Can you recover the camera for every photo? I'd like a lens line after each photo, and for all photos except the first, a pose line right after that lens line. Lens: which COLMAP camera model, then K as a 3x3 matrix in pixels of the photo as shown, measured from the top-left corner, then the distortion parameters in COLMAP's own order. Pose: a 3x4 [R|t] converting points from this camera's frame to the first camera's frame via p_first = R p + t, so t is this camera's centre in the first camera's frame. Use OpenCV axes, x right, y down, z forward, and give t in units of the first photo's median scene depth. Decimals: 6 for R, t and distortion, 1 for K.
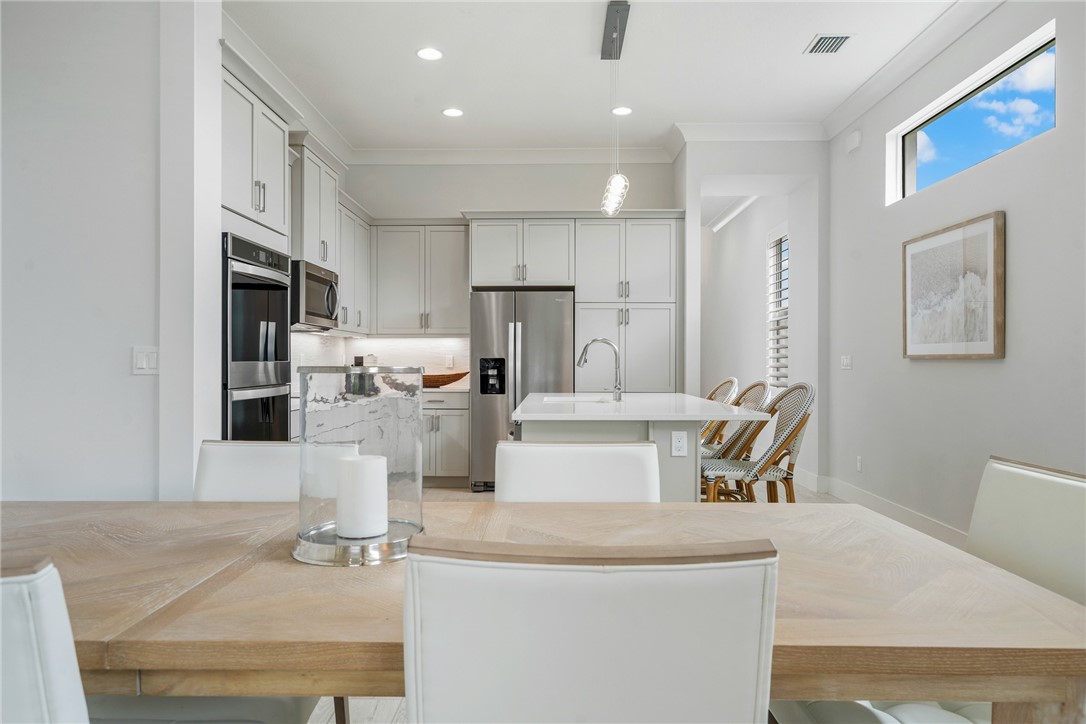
lens RADIAL K [[724.6, 0, 543.0], [0, 724.6, 362.0], [0, 0, 1]] dist [0.002311, 0.001785]
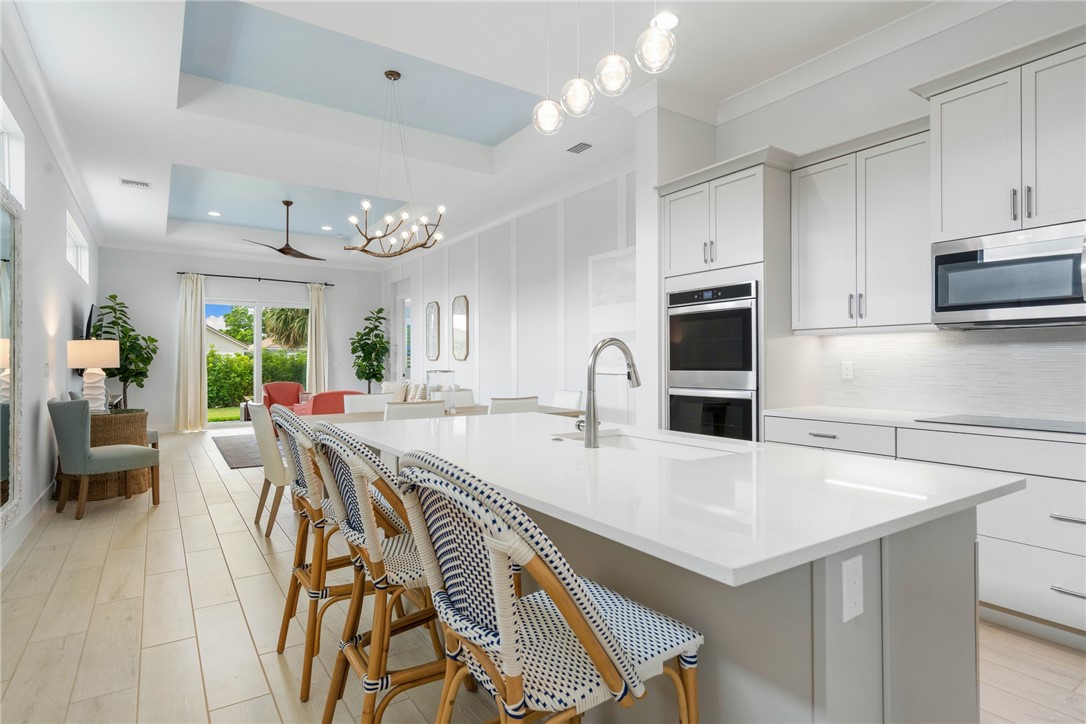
lens RADIAL K [[575.9, 0, 544.0], [0, 575.9, 359.2], [0, 0, 1]] dist [0.002497, 0.001569]
pose [[-0.820474, -0.002004, -0.571680, 0.278177], [0.001085, 0.999987, -0.005063, -0.009861], [0.571683, -0.004775, -0.820461, 0.962481]]
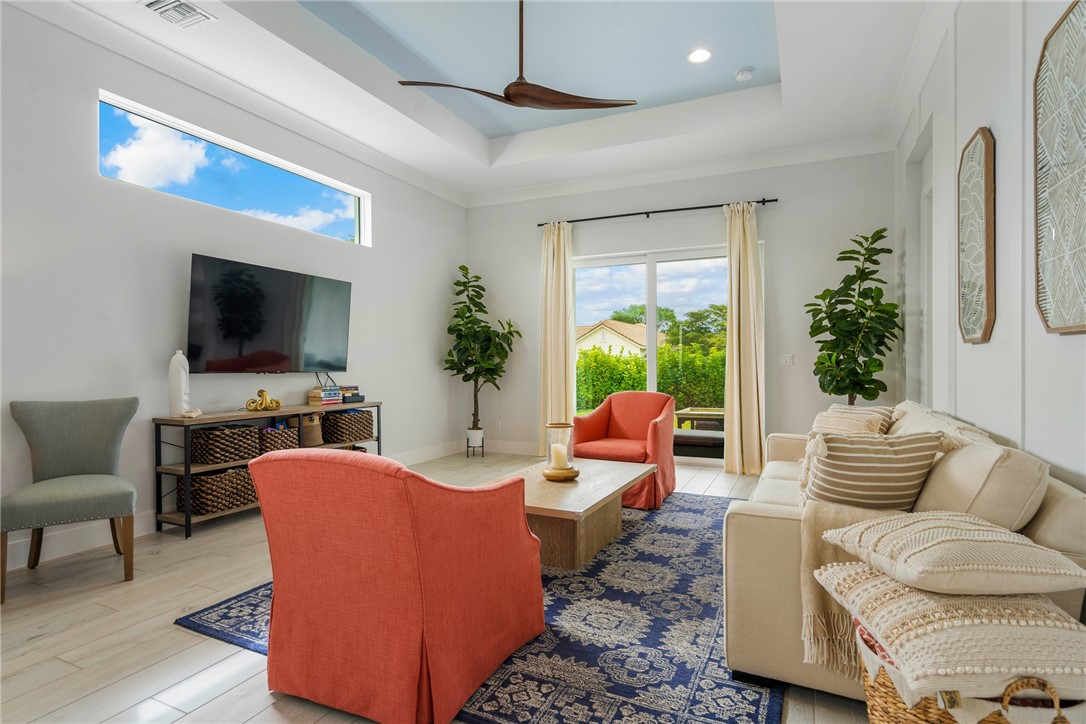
lens RADIAL K [[553.0, 0, 545.0], [0, 553.0, 361.8], [0, 0, 1]] dist [-0.000460, 0.000164]
pose [[-0.911159, -0.001883, 0.412050, -0.235801], [-0.001586, 0.999998, 0.001062, 0.000215], [-0.412052, 0.000314, -0.911160, 0.045255]]
